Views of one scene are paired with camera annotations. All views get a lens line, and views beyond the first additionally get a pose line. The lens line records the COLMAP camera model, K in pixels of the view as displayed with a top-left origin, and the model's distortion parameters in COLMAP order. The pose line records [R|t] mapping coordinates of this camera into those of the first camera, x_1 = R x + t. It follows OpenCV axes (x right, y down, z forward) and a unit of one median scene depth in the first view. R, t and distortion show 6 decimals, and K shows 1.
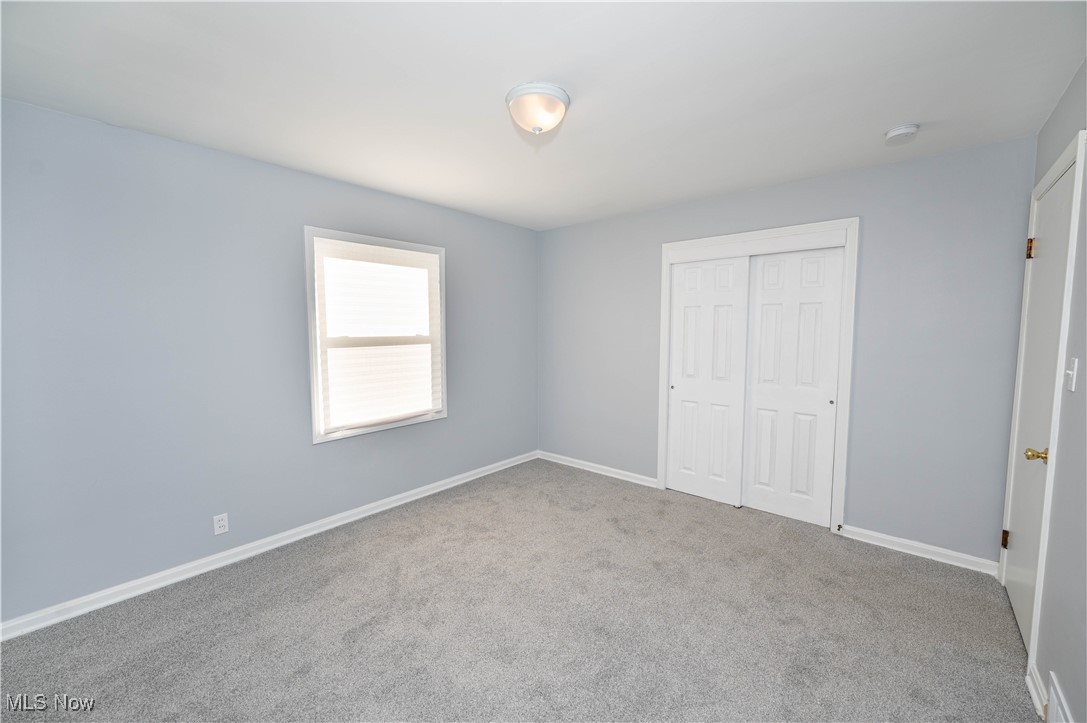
lens RADIAL K [[429.1, 0, 541.7], [0, 429.1, 359.0], [0, 0, 1]] dist [-0.000208, -0.000019]
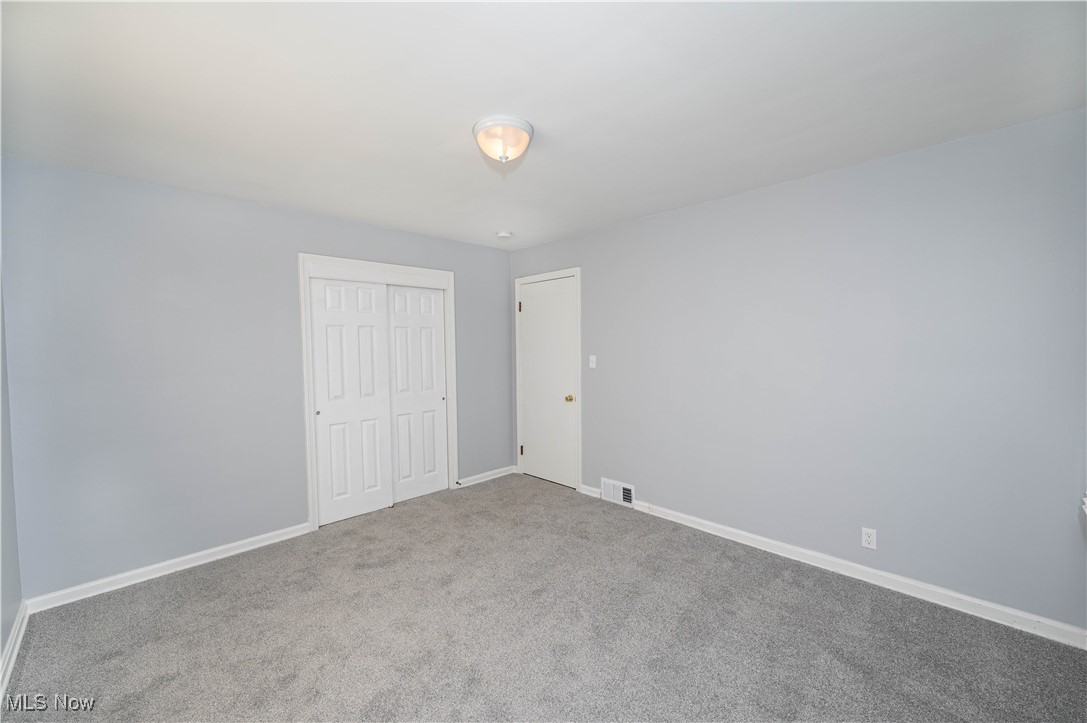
lens RADIAL K [[430.9, 0, 542.7], [0, 430.9, 364.2], [0, 0, 1]] dist [-0.003065, -0.000144]
pose [[0.064017, -0.044478, 0.996957, -0.658792], [0.081844, 0.995875, 0.039175, -0.039092], [-0.994587, 0.079087, 0.067393, 0.530572]]
